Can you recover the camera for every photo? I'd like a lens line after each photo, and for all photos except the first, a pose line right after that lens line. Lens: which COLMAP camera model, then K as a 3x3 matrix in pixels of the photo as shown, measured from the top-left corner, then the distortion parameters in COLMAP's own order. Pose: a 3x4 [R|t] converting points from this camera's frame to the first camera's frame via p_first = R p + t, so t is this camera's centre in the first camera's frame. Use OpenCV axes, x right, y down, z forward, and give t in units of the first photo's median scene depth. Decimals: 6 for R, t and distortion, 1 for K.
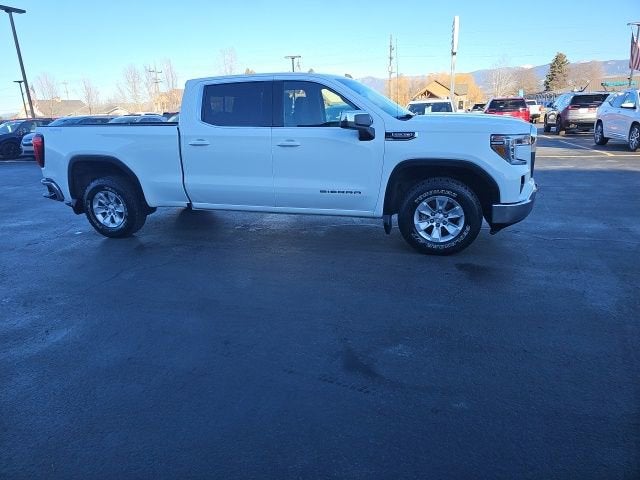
lens RADIAL K [[415.7, 0, 311.9], [0, 415.7, 230.3], [0, 0, 1]] dist [0.055855, -0.039394]
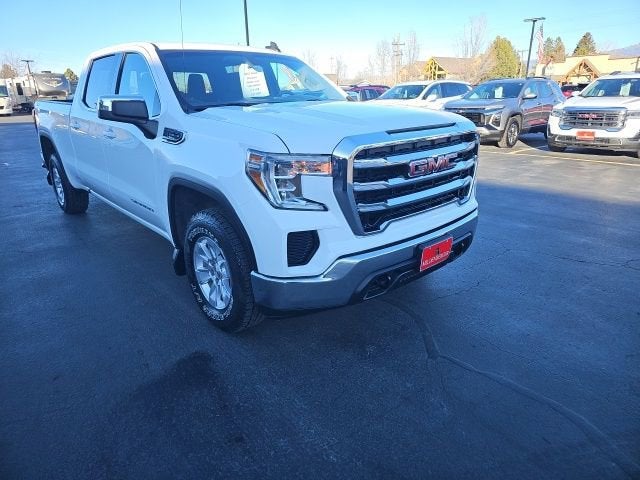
lens RADIAL K [[415.7, 0, 320.1], [0, 415.7, 229.0], [0, 0, 1]] dist [0.055855, -0.039394]
pose [[0.858622, 0.181732, -0.479313, 0.692653], [-0.154640, 0.983314, 0.095810, -0.167801], [0.488727, -0.008143, 0.872399, 0.493241]]
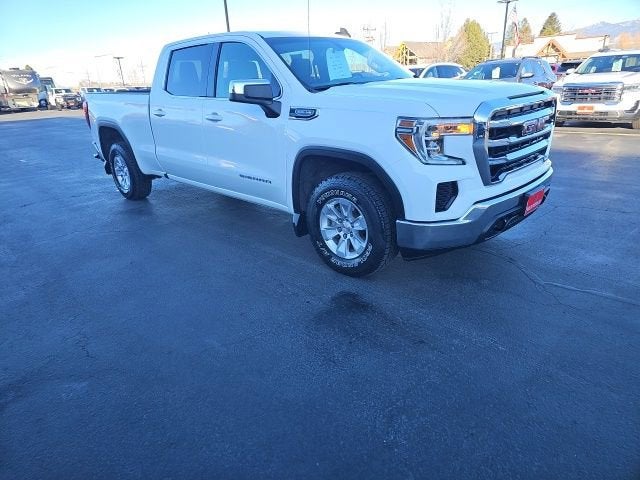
lens RADIAL K [[415.7, 0, 316.6], [0, 415.7, 237.8], [0, 0, 1]] dist [0.055855, -0.039394]
pose [[0.888967, 0.156768, -0.430303, 0.550799], [-0.110616, 0.985268, 0.130430, -0.096445], [0.444411, -0.068349, 0.893212, 0.288105]]
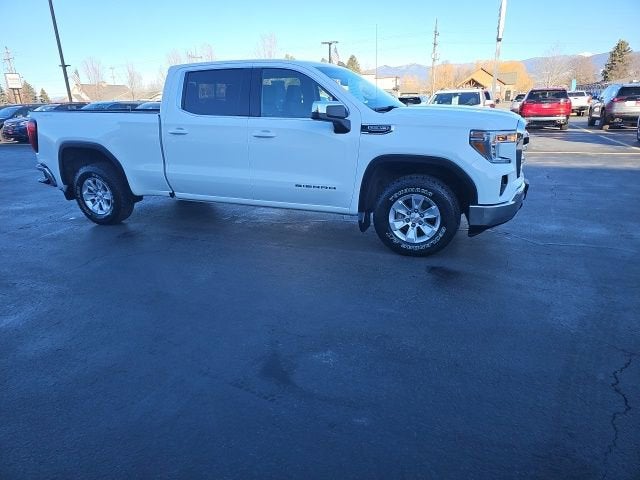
lens RADIAL K [[415.7, 0, 318.9], [0, 415.7, 241.1], [0, 0, 1]] dist [0.047963, -0.031155]
pose [[0.996849, 0.039153, -0.068992, 0.144951], [-0.035668, 0.998060, 0.051031, -0.015718], [0.070856, -0.048409, 0.996311, 0.034364]]
